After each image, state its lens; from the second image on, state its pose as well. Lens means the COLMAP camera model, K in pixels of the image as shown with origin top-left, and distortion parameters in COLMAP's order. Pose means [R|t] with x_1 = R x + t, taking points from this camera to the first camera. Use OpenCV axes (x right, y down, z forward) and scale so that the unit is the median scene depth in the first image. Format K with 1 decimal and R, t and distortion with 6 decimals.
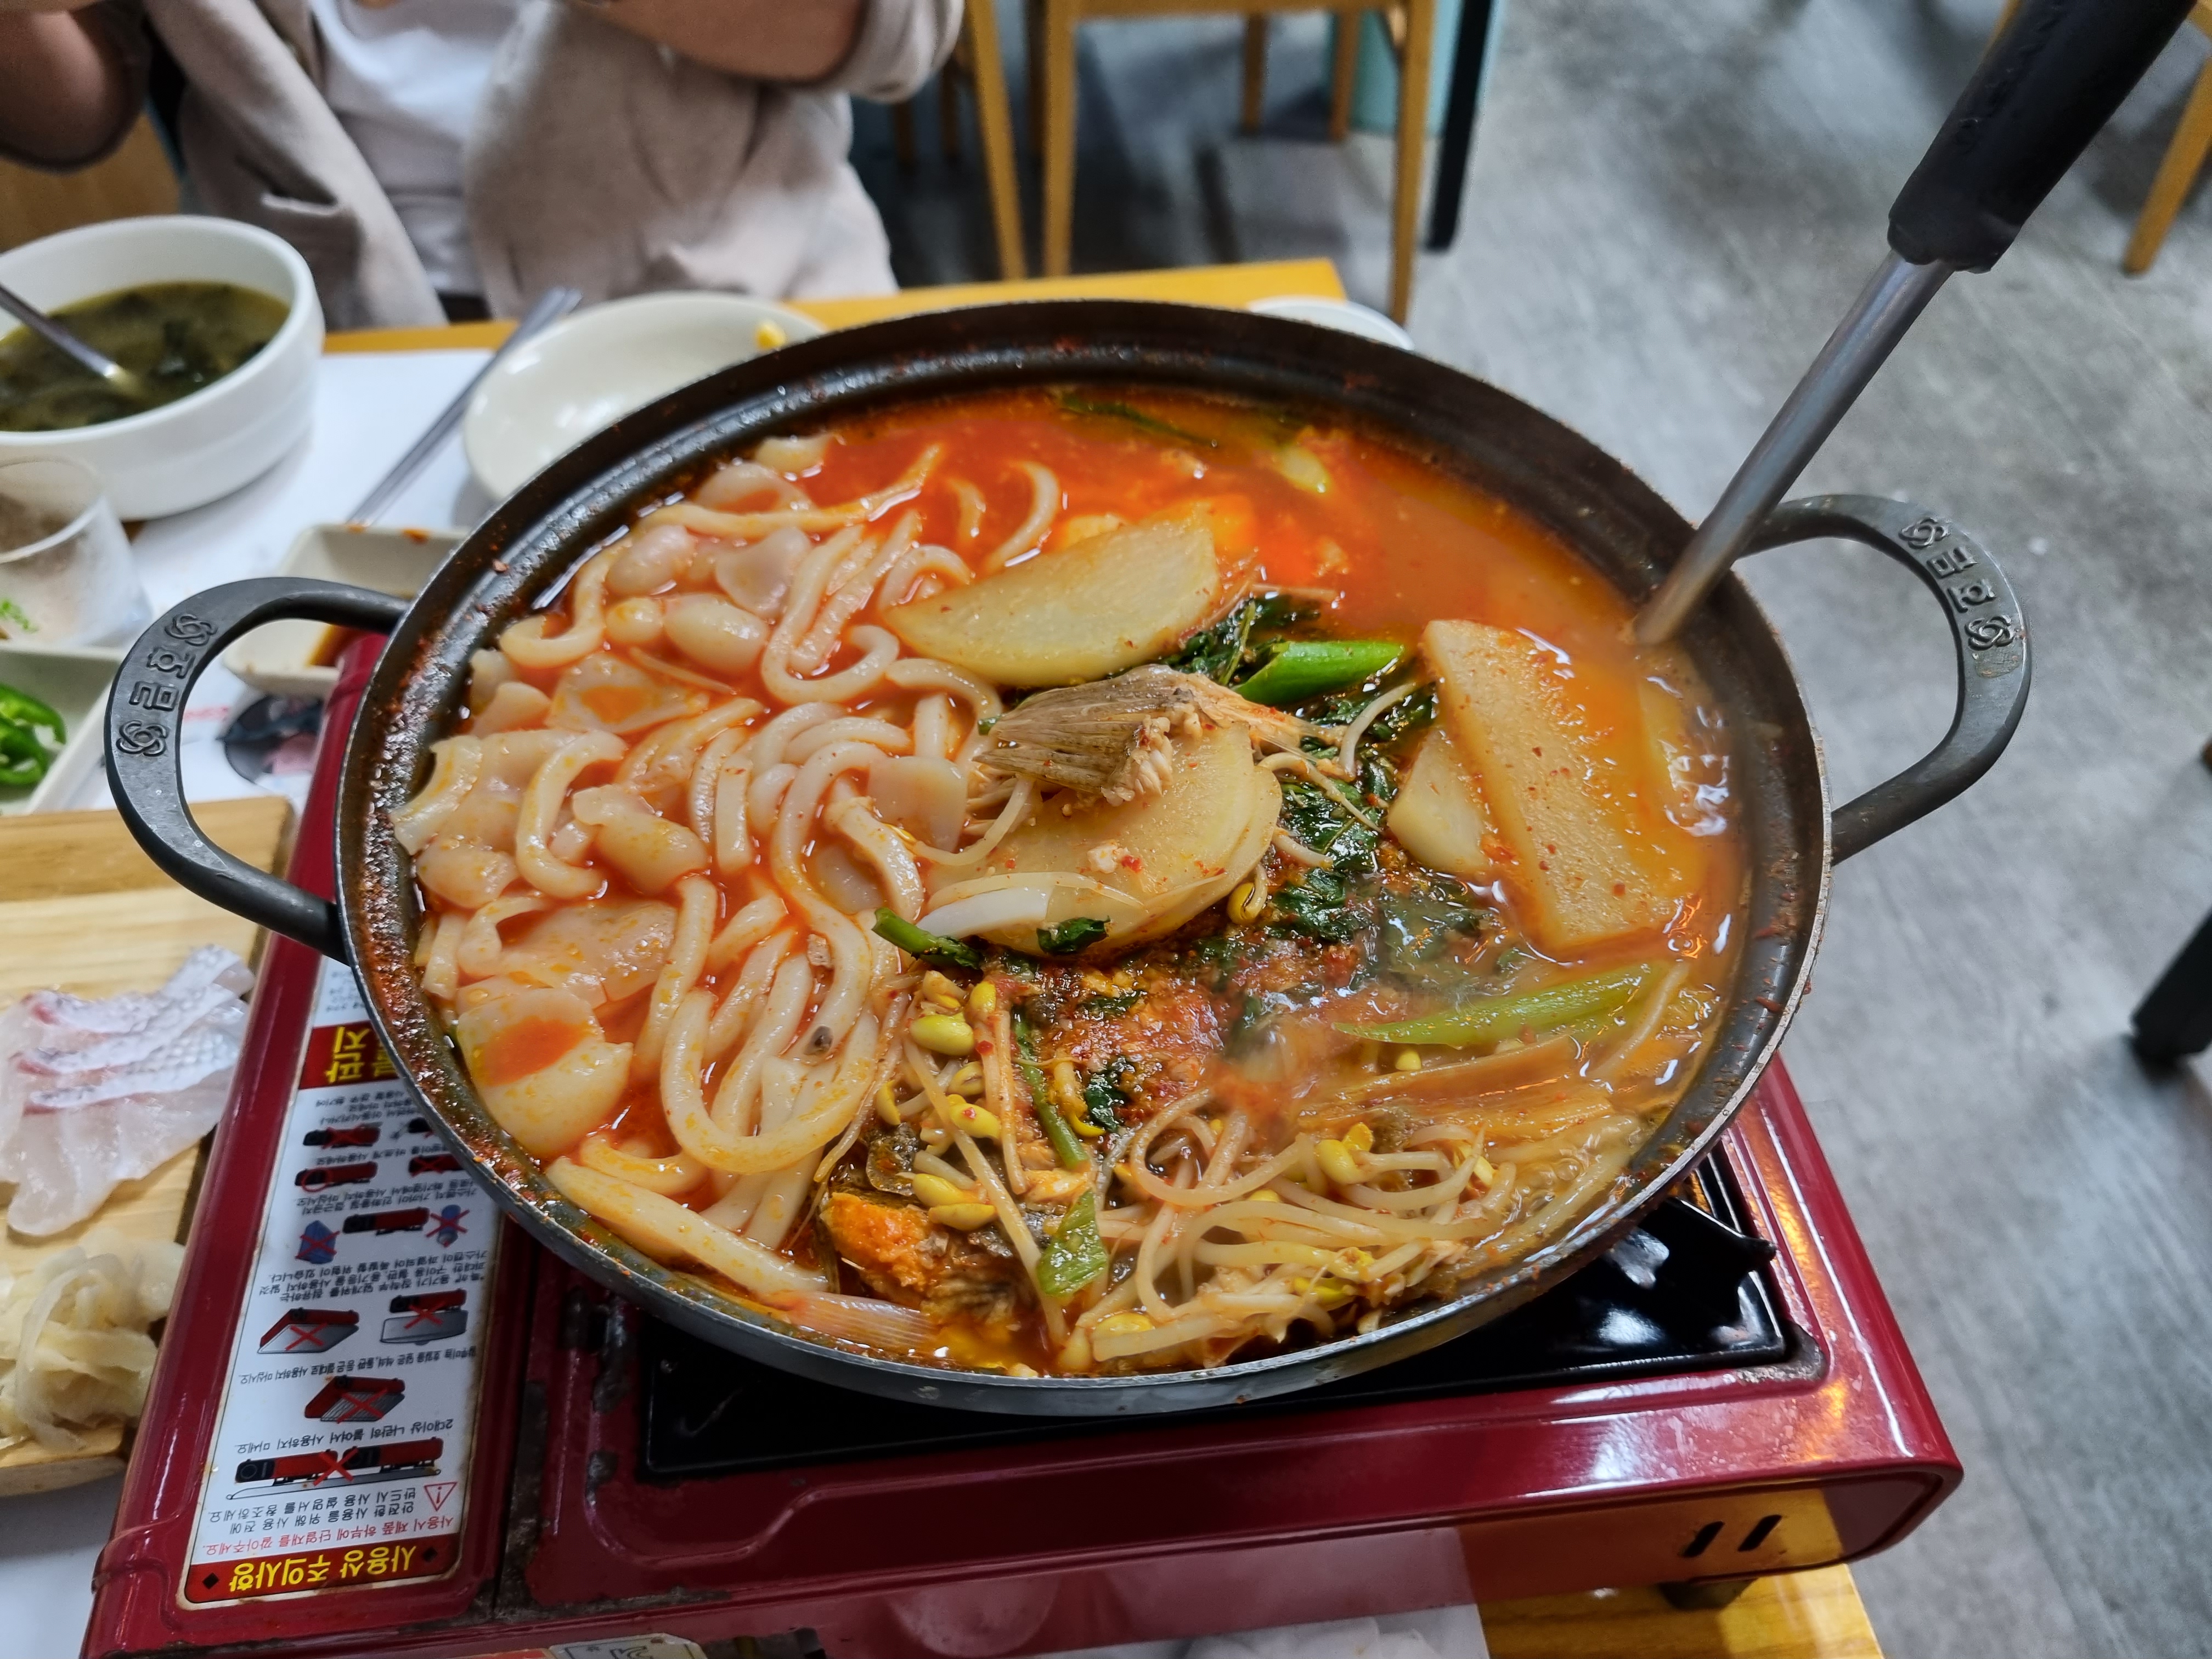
lens RADIAL K [[1662.9, 0, 1093.0], [0, 1662.9, 840.3], [0, 0, 1]] dist [0.020382, -0.024283]
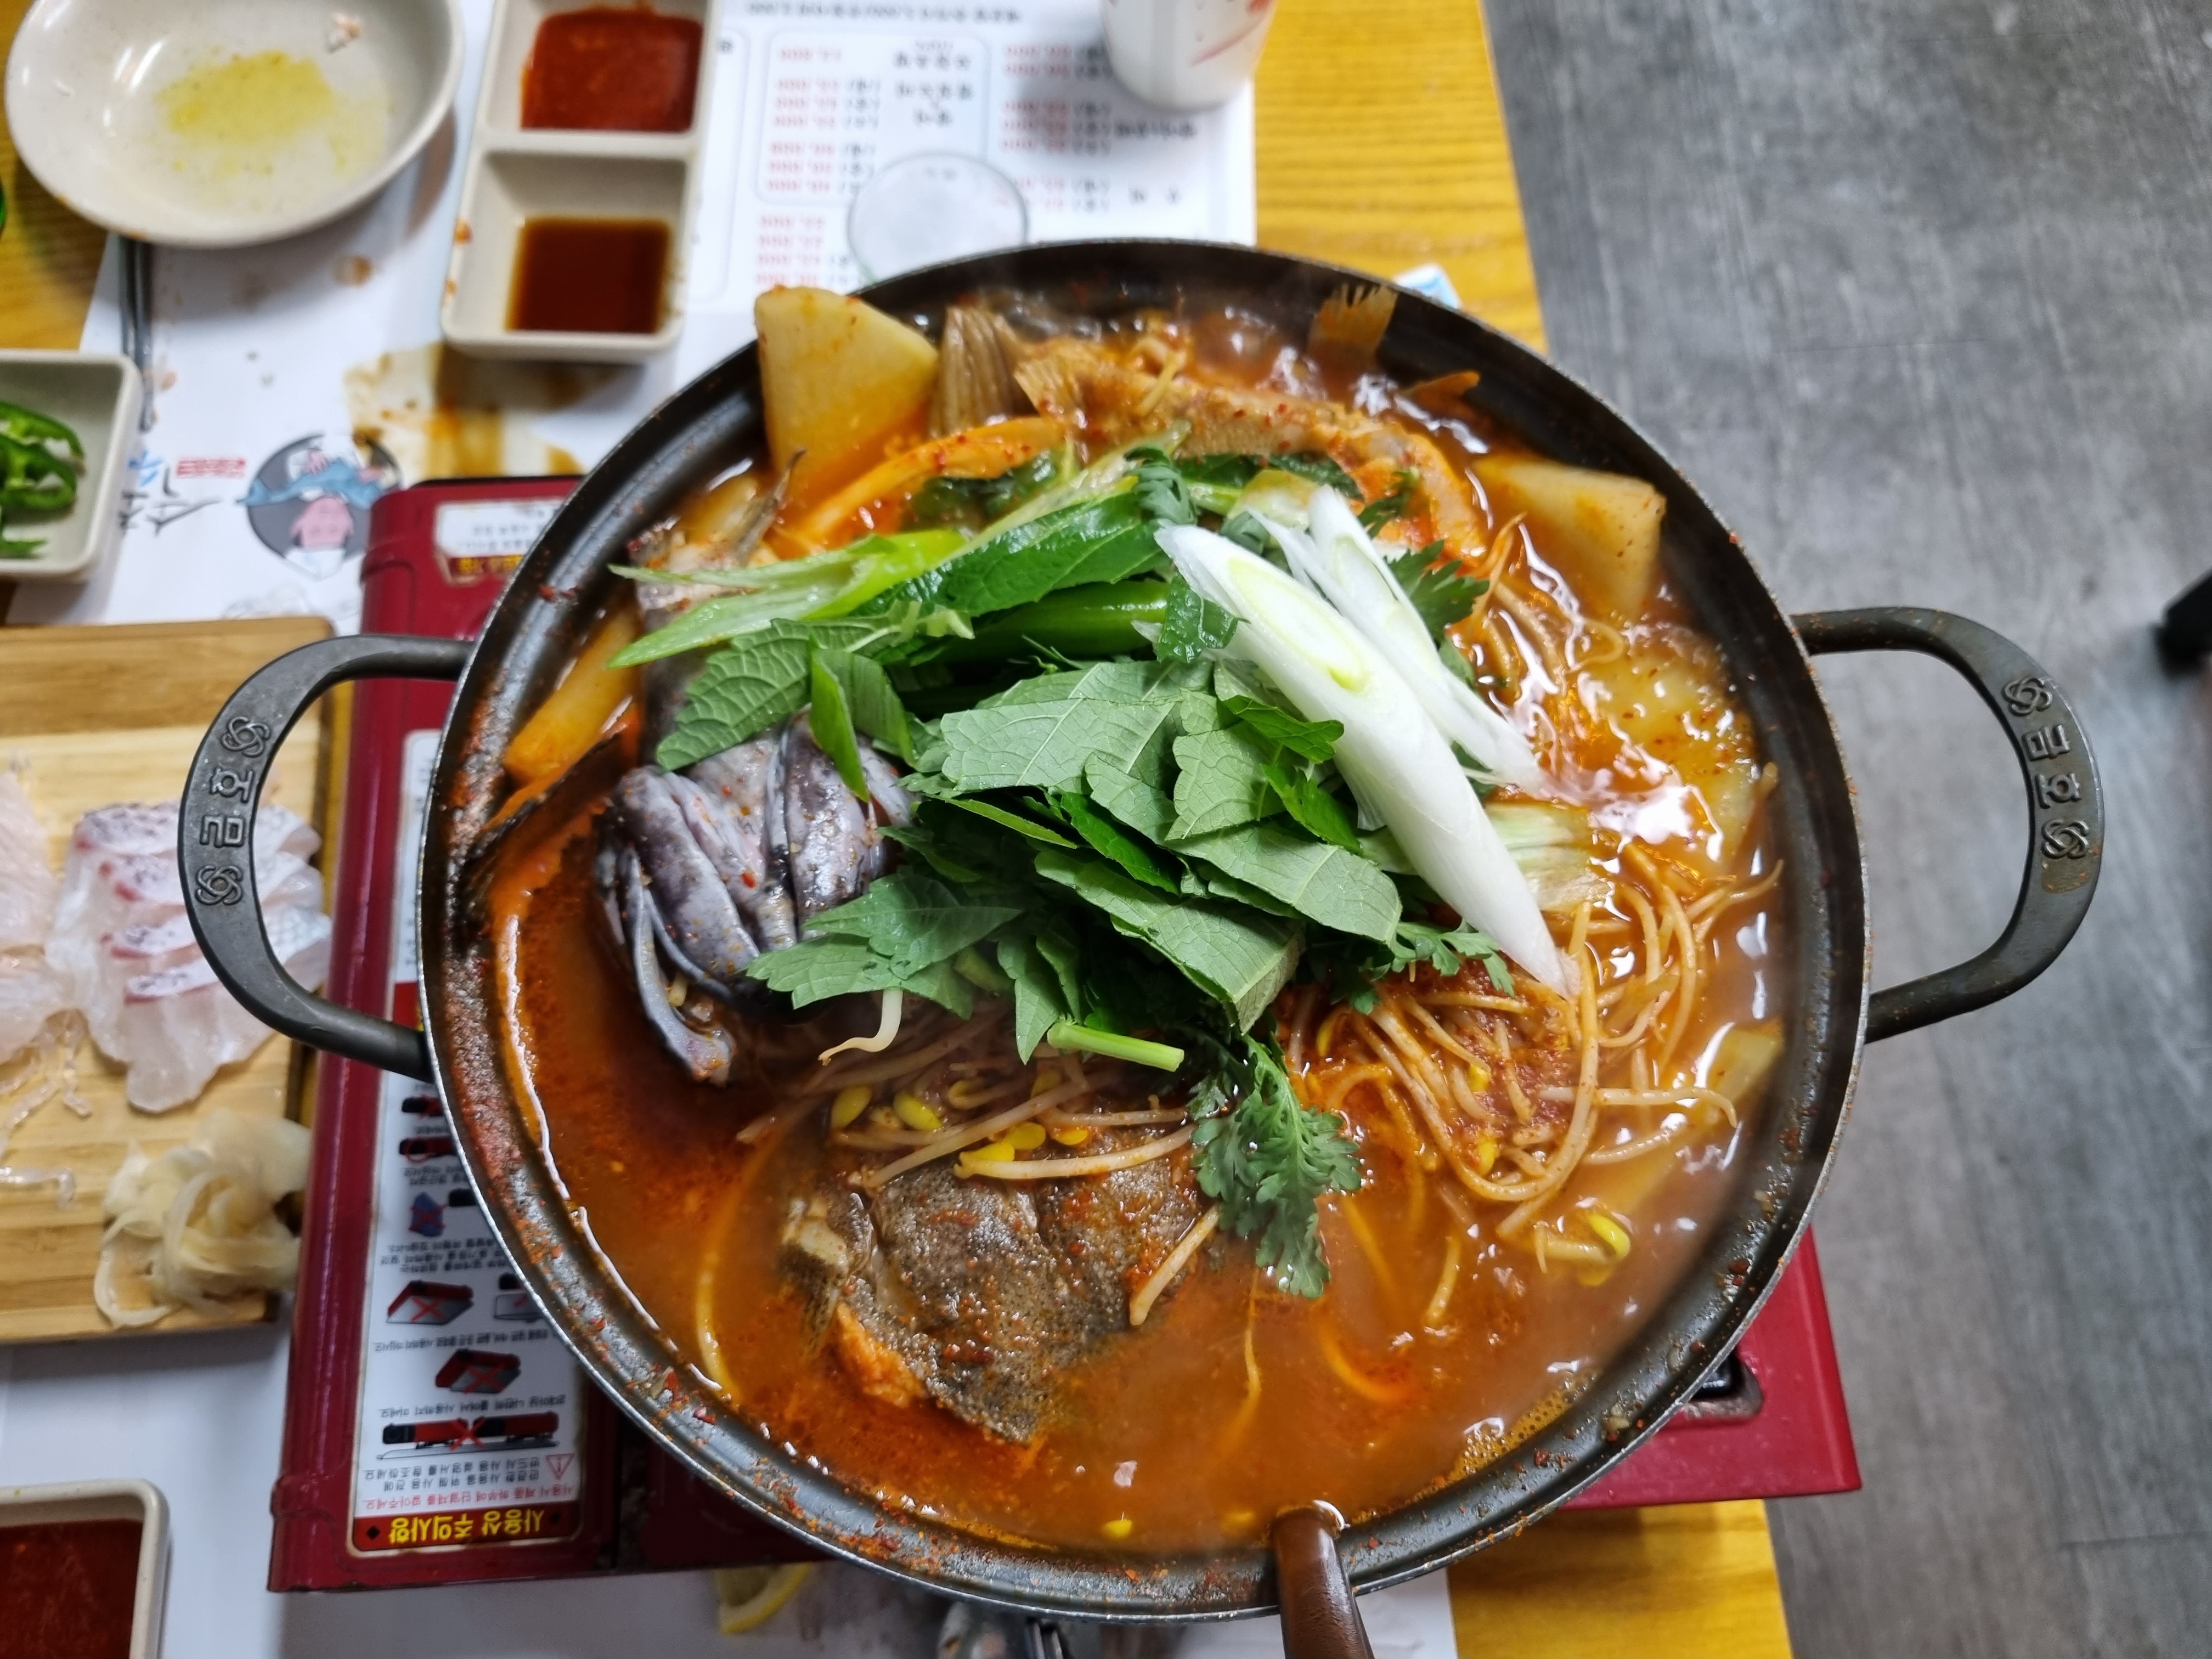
lens RADIAL K [[1662.9, 0, 1116.7], [0, 1662.9, 848.0], [0, 0, 1]] dist [0.020382, -0.024283]
pose [[0.998589, 0.052111, 0.010183, -0.034513], [-0.052316, 0.932896, 0.356326, -0.426495], [0.009069, -0.356356, 0.934306, 0.062652]]
